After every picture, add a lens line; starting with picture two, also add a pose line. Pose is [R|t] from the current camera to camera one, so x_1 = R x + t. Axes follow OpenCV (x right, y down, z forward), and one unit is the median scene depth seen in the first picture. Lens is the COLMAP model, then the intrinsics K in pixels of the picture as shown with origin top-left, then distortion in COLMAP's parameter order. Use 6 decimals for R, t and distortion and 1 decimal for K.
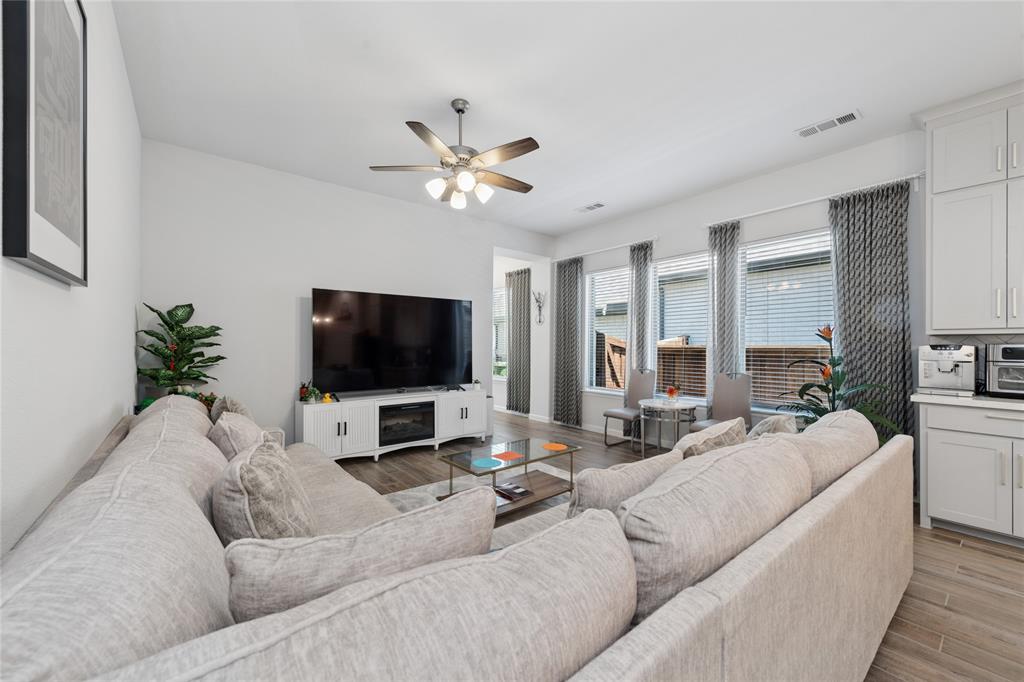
lens RADIAL K [[401.1, 0, 517.7], [0, 401.1, 343.4], [0, 0, 1]] dist [0.010915, -0.004106]
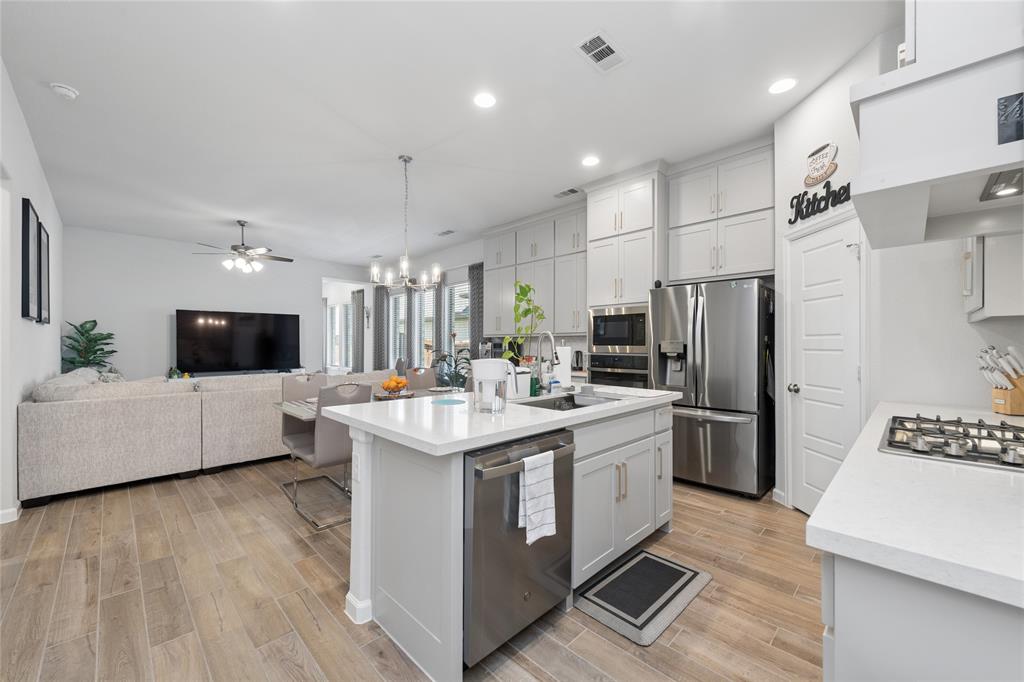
lens RADIAL K [[401.1, 0, 513.3], [0, 401.1, 345.2], [0, 0, 1]] dist [0.010915, -0.004106]
pose [[0.994659, -0.005009, 0.103095, 0.828668], [0.004081, 0.999949, 0.009204, 0.000191], [-0.103136, -0.008734, 0.994629, -0.946518]]
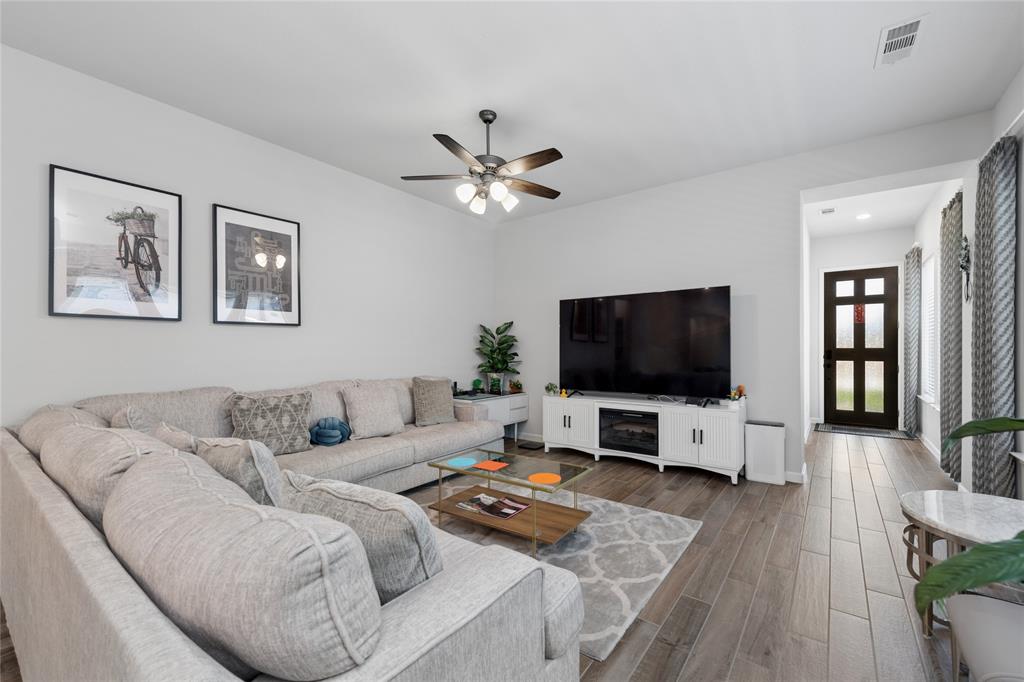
lens RADIAL K [[415.5, 0, 531.5], [0, 415.5, 346.6], [0, 0, 1]] dist [0.000733, -0.000039]
pose [[0.266137, -0.006178, -0.963916, 0.765489], [0.004059, 0.999978, -0.005288, 0.010125], [0.963927, -0.002506, 0.266156, 0.690249]]
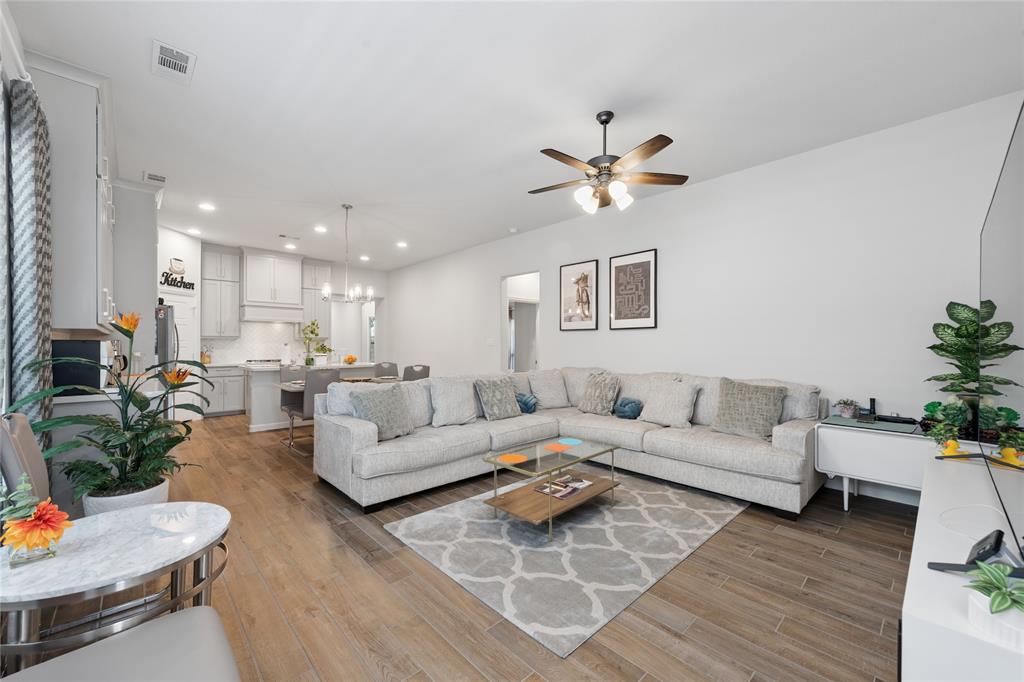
lens RADIAL K [[401.1, 0, 519.9], [0, 401.1, 341.5], [0, 0, 1]] dist [0.010915, -0.004106]
pose [[-0.996370, -0.004384, -0.085014, 0.137969], [-0.003247, 0.999903, -0.013509, 0.012716], [0.085065, -0.013184, -0.996288, 1.695144]]
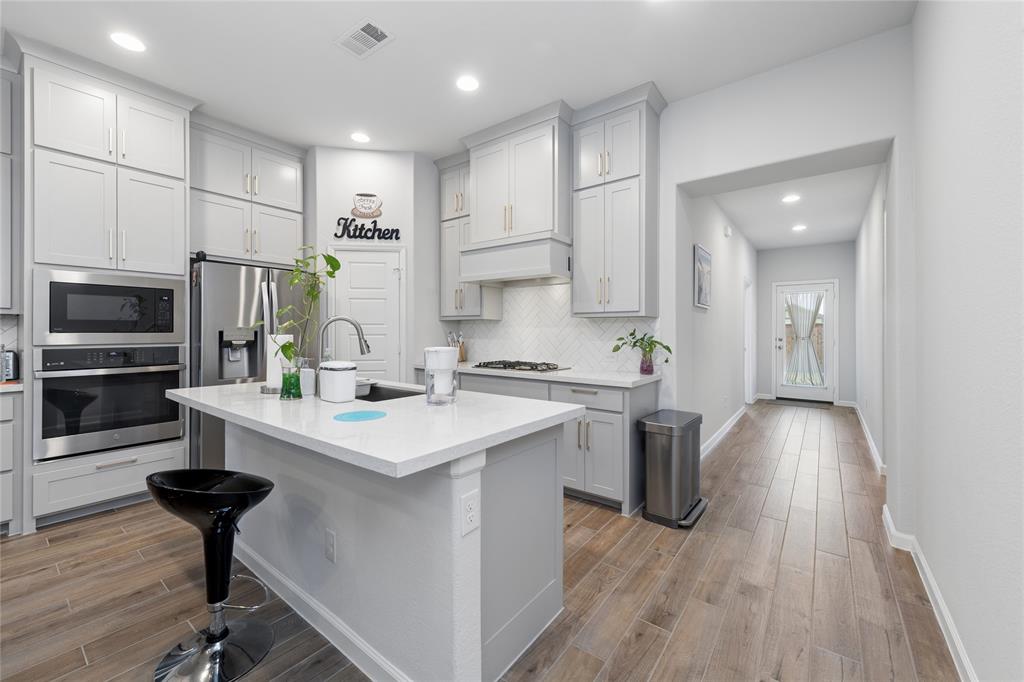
lens RADIAL K [[401.1, 0, 507.3], [0, 401.1, 331.5], [0, 0, 1]] dist [0.010915, -0.004106]
pose [[-0.224863, -0.007549, 0.974361, 0.321806], [-0.008352, 0.999948, 0.005820, 0.000074], [-0.974355, -0.006829, -0.224914, -0.354201]]
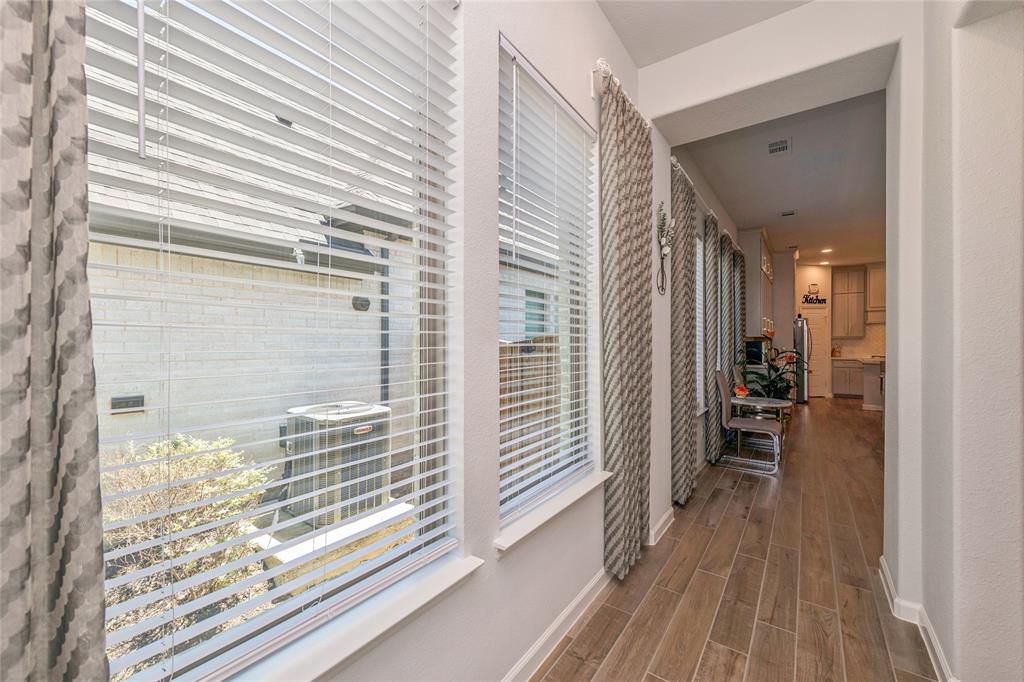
lens RADIAL K [[401.1, 0, 507.0], [0, 401.1, 340.7], [0, 0, 1]] dist [0.010915, -0.004106]
pose [[-0.248879, -0.003818, 0.968527, -0.526771], [-0.008604, 0.999961, 0.001730, 0.004524], [-0.968496, -0.007903, -0.248903, 2.348570]]
